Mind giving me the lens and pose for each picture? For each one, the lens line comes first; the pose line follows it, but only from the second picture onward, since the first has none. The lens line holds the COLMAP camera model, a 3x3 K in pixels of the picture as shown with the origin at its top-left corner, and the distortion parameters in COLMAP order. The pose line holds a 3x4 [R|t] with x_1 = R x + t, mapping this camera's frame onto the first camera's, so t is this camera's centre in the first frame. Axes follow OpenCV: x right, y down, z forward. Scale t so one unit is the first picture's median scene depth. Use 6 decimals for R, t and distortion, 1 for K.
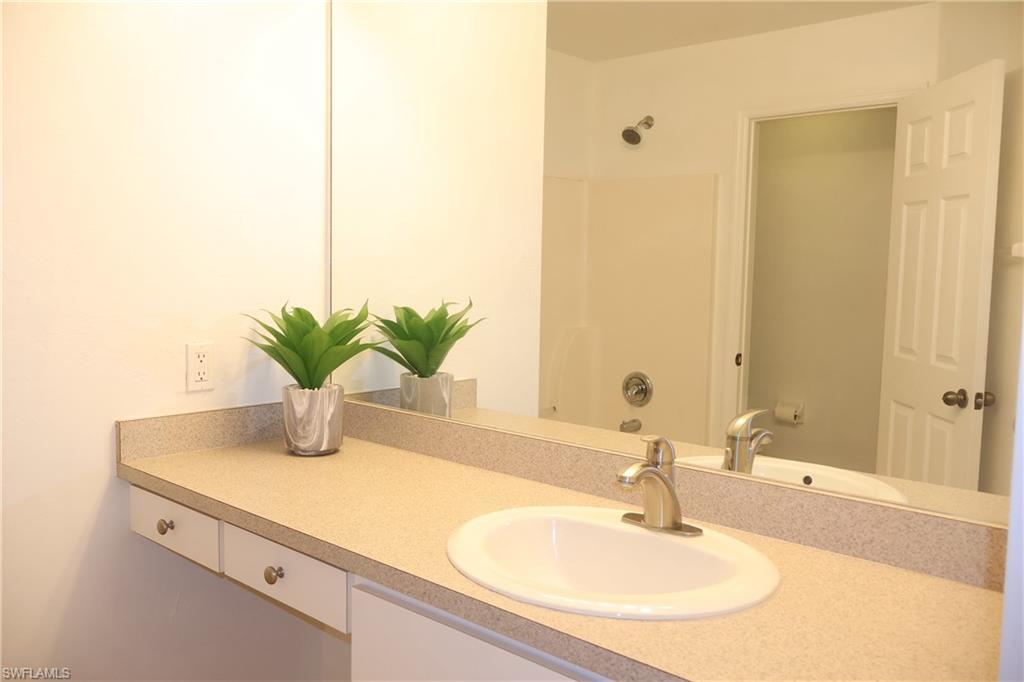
lens RADIAL K [[846.9, 0, 512.0], [0, 846.9, 341.0], [0, 0, 1]] dist [-0.008938, 0.004272]
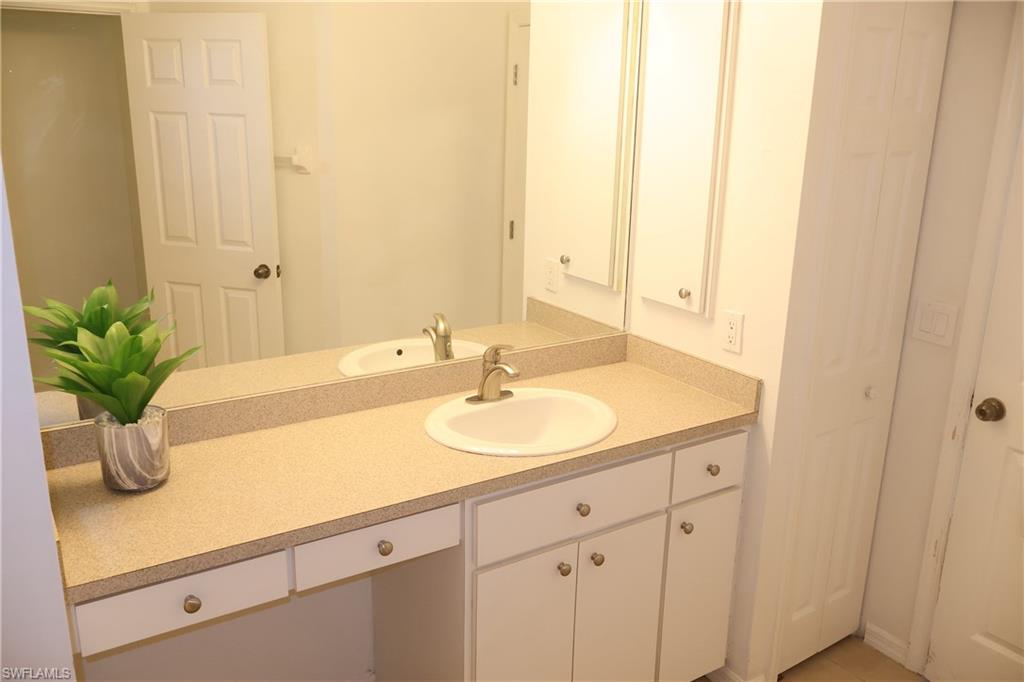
lens RADIAL K [[846.9, 0, 512.0], [0, 846.9, 341.0], [0, 0, 1]] dist [-0.008938, 0.004272]
pose [[0.256977, -0.277152, 0.925824, -0.971472], [0.067964, 0.960806, 0.268760, -0.241868], [-0.964025, -0.006142, 0.265741, 0.393283]]
